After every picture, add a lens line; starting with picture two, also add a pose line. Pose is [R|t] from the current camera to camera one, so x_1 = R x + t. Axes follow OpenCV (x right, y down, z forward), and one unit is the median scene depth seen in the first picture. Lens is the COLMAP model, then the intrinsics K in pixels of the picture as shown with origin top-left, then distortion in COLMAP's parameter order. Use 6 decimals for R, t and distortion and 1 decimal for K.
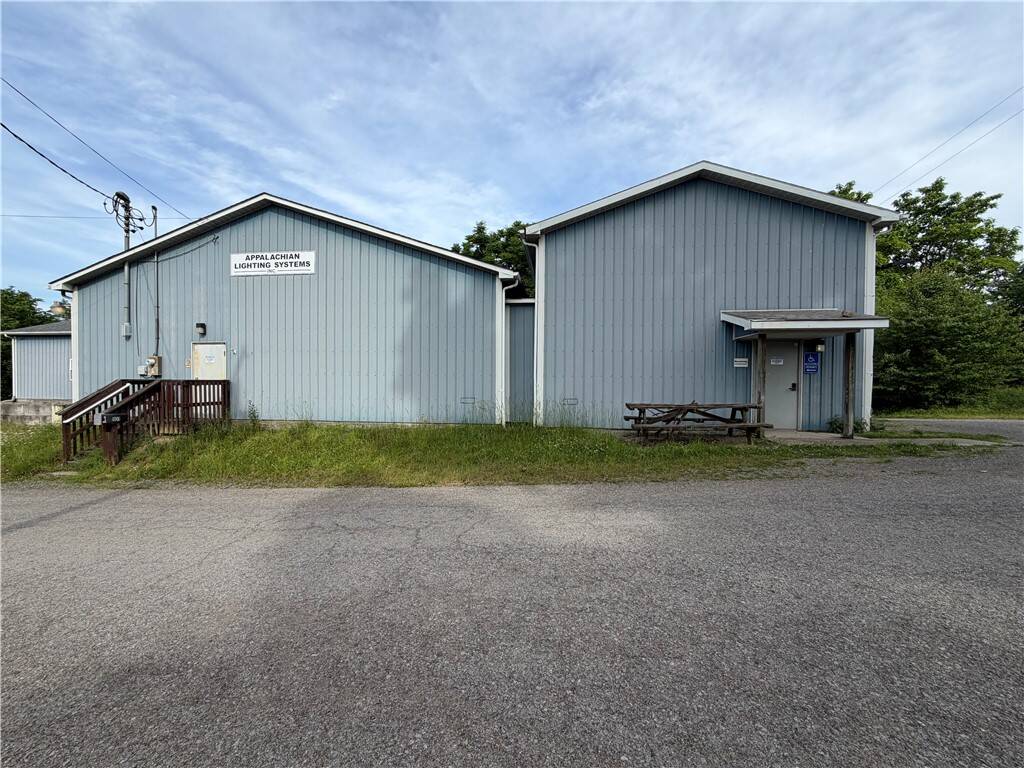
lens RADIAL K [[406.8, 0, 502.9], [0, 406.8, 381.8], [0, 0, 1]] dist [0.008062, -0.001239]
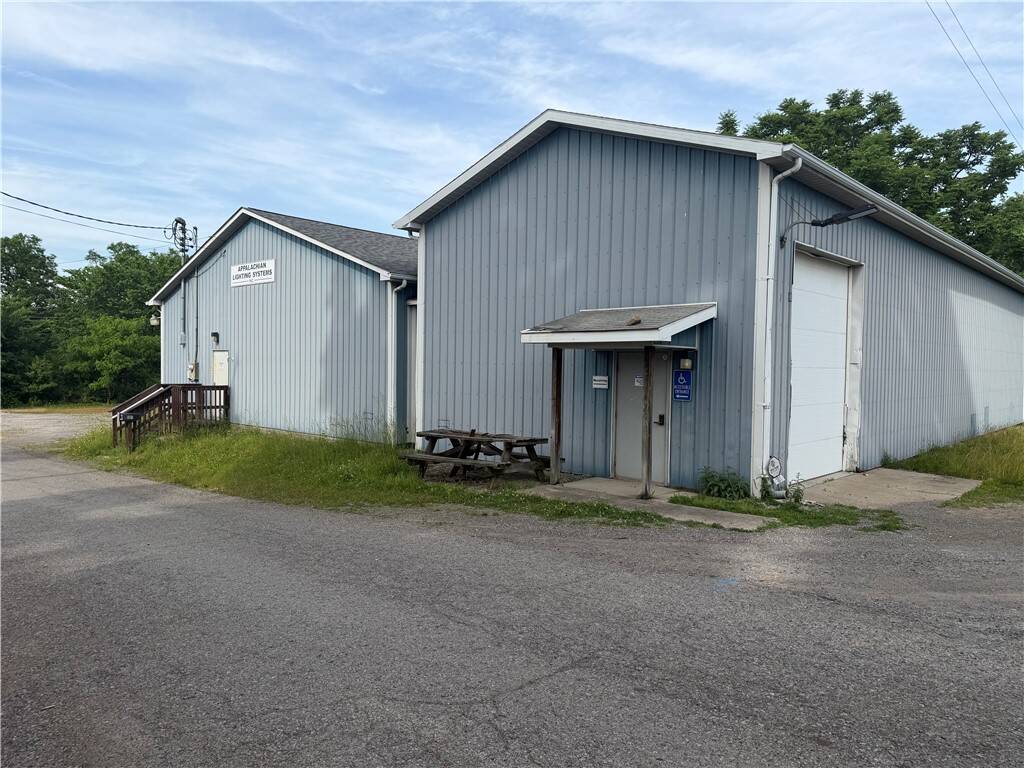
lens RADIAL K [[722.6, 0, 516.4], [0, 722.6, 379.5], [0, 0, 1]] dist [0.041932, -0.043483]
pose [[0.814499, 0.019682, -0.579831, 1.007852], [-0.013919, 0.999800, 0.014386, -0.056587], [0.579998, -0.003646, 0.814610, -0.100672]]
